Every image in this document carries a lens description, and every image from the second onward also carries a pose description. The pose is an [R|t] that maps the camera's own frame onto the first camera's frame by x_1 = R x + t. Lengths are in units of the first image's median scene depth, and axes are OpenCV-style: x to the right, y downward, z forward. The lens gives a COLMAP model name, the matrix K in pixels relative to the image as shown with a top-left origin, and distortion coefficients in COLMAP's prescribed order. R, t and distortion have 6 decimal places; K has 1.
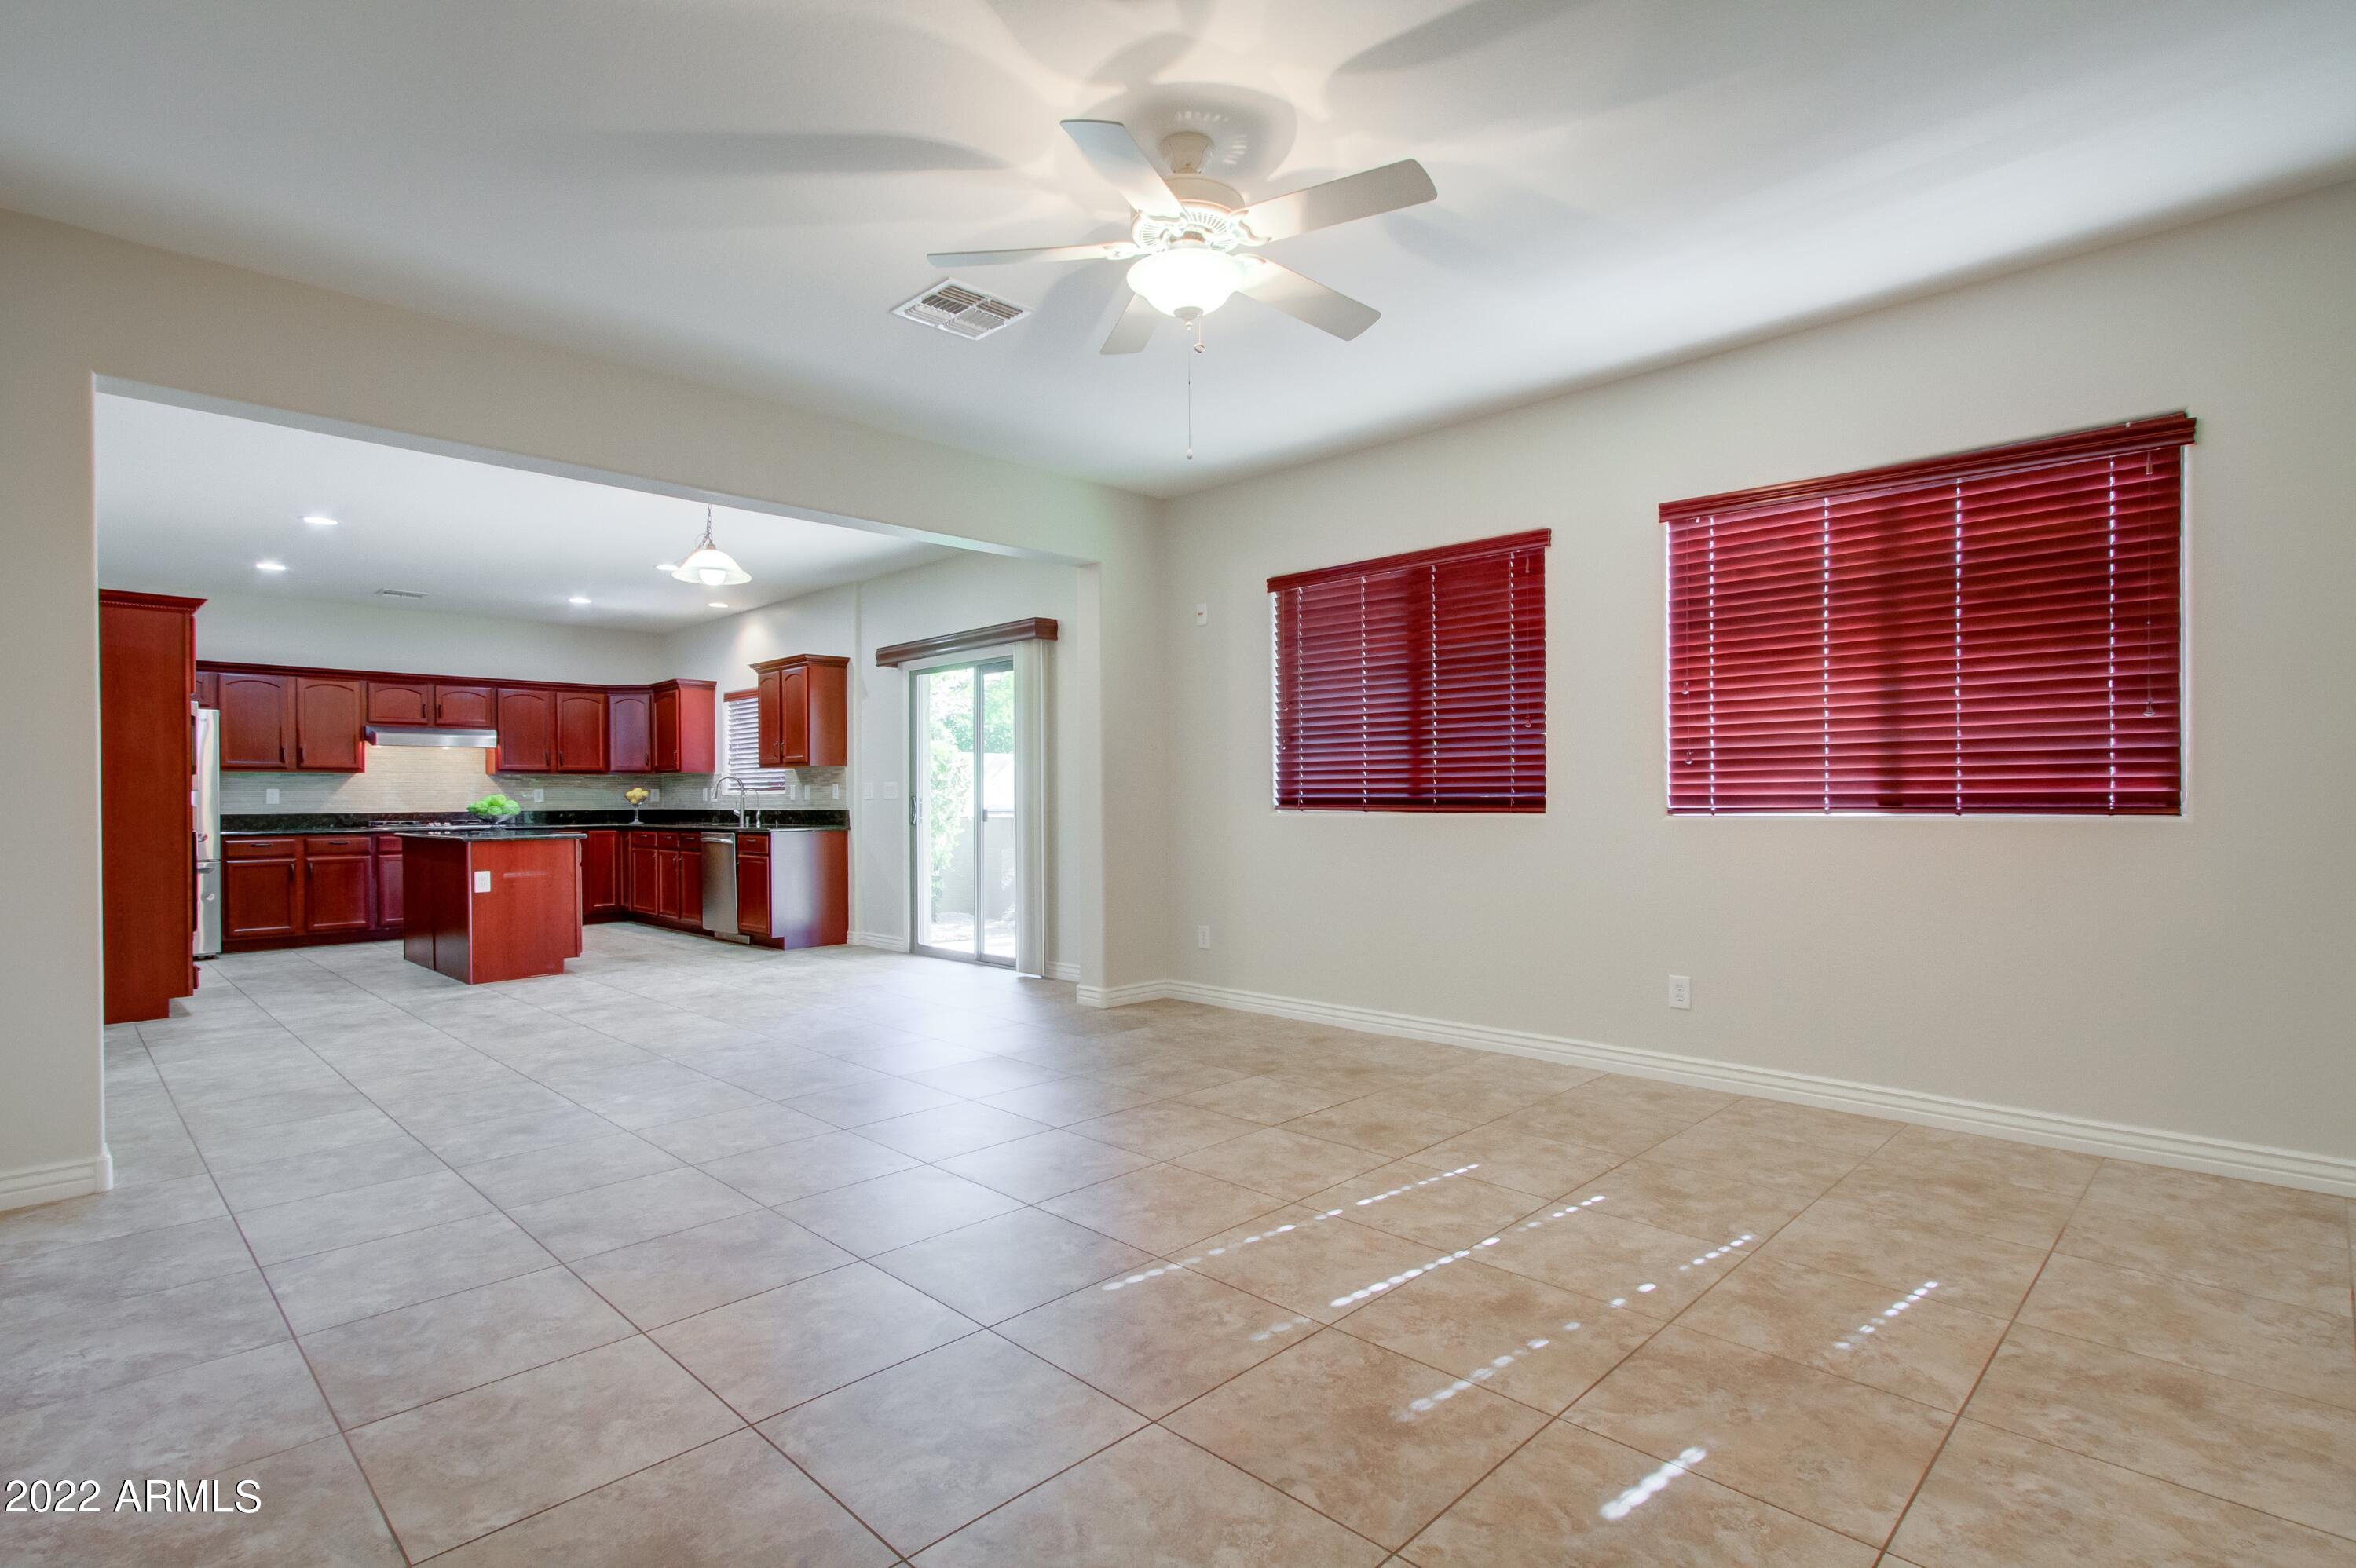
lens RADIAL K [[1117.6, 0, 1178.0], [0, 1117.6, 784.0], [0, 0, 1]] dist [0.000815, -0.000010]
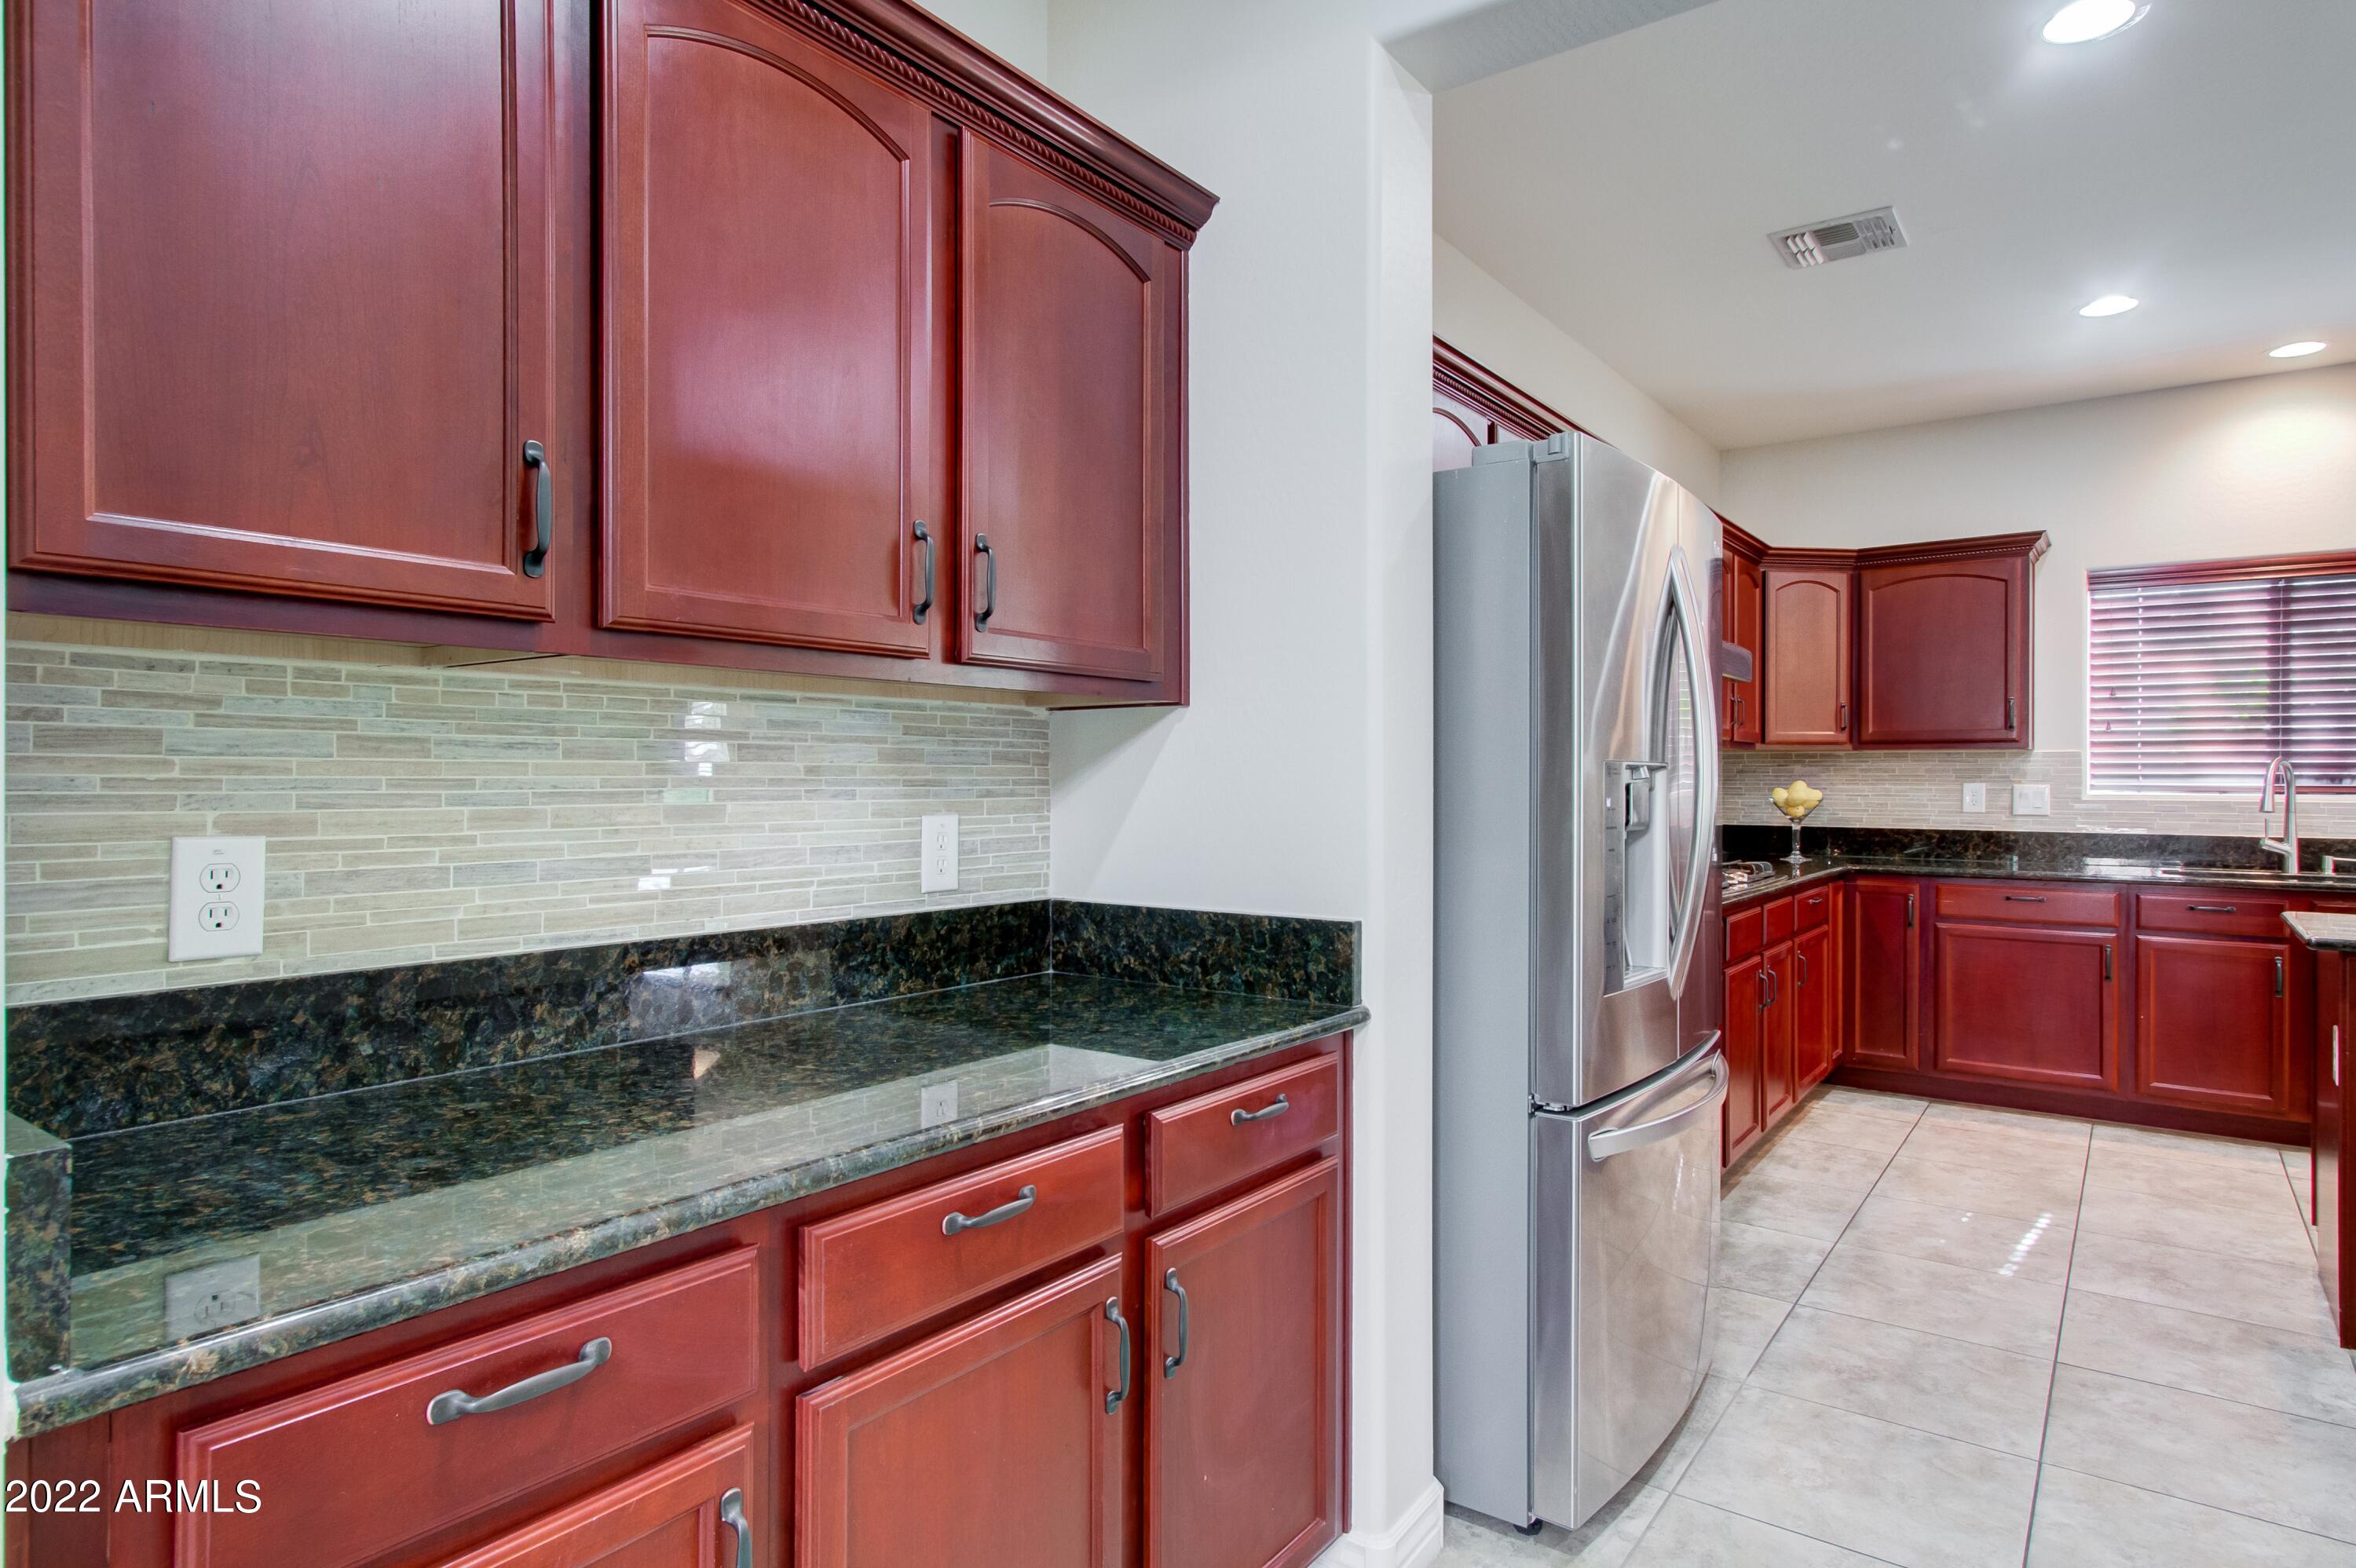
lens RADIAL K [[1292.4, 0, 1178.0], [0, 1292.4, 784.0], [0, 0, 1]] dist [0.004058, 0.000790]
pose [[0.989592, 0.010575, 0.143509, -0.832007], [-0.013054, 0.999781, 0.016344, -0.000547], [-0.143305, -0.018048, 0.989514, 0.543415]]
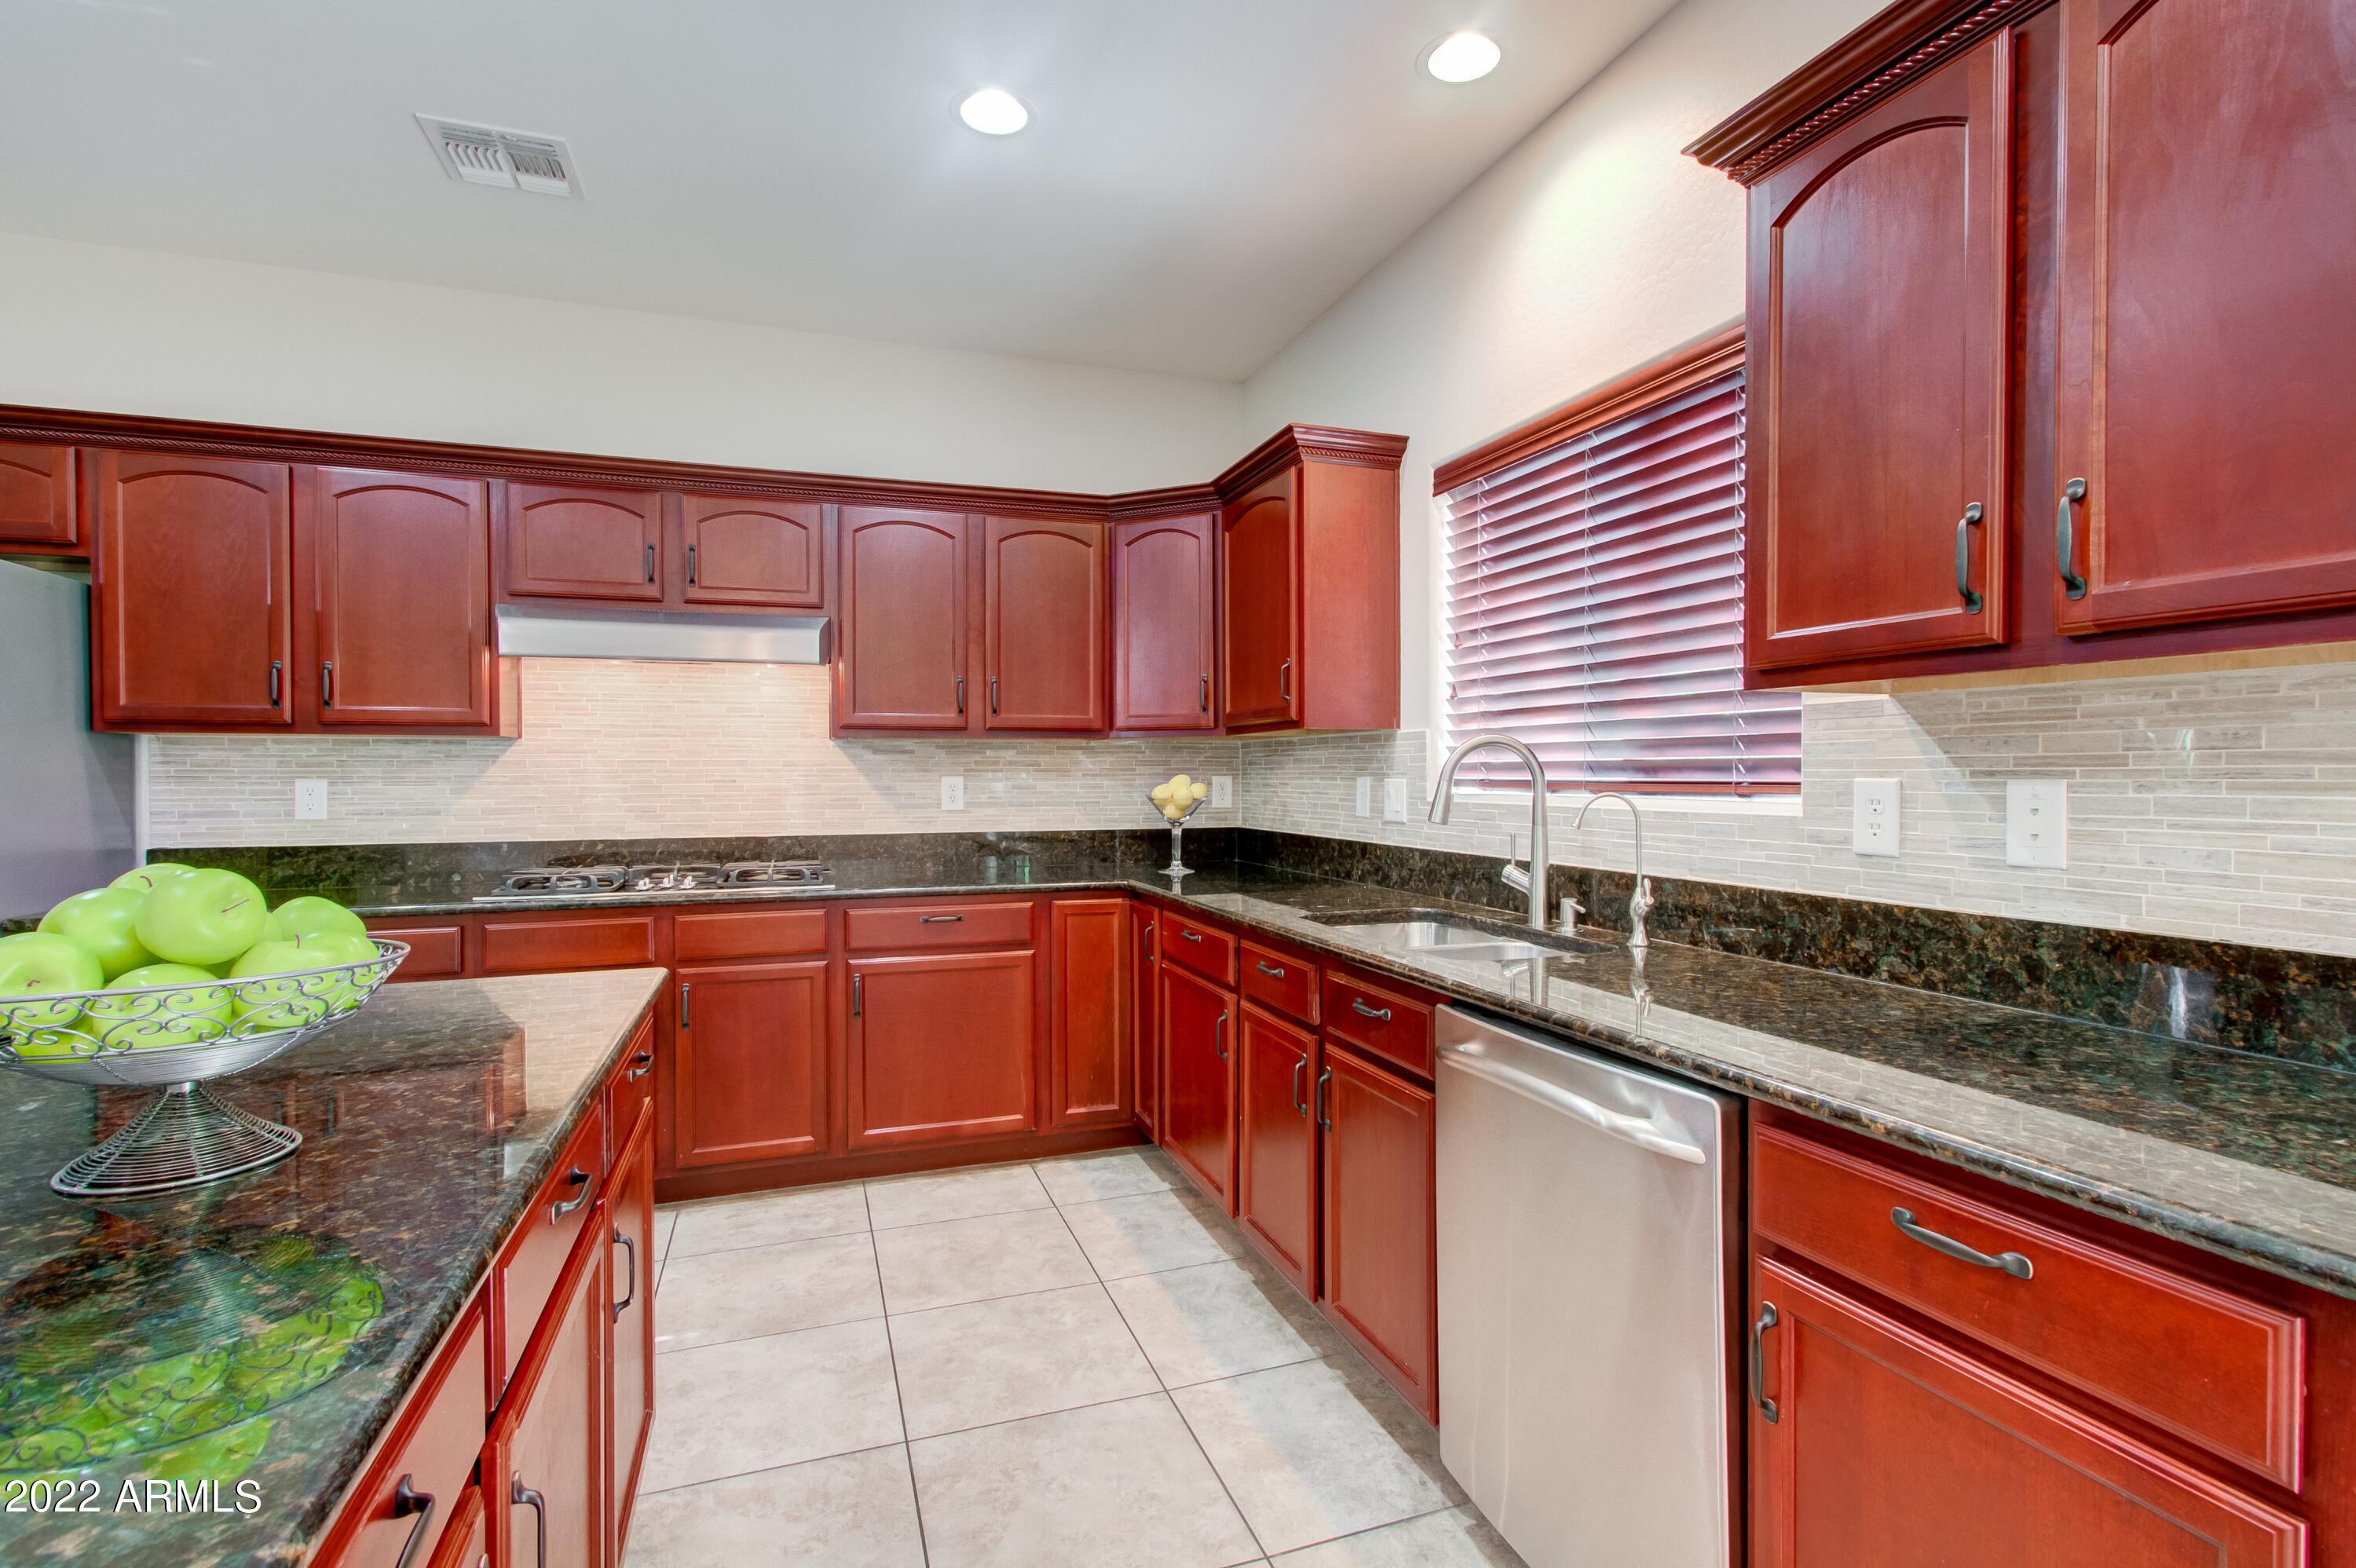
lens RADIAL K [[1117.6, 0, 1178.0], [0, 1117.6, 784.0], [0, 0, 1]] dist [0.000815, -0.000010]
pose [[0.900988, 0.007862, -0.433773, -0.337010], [0.002800, 0.999710, 0.023934, -0.002336], [0.433836, -0.022779, 0.900704, 0.694229]]
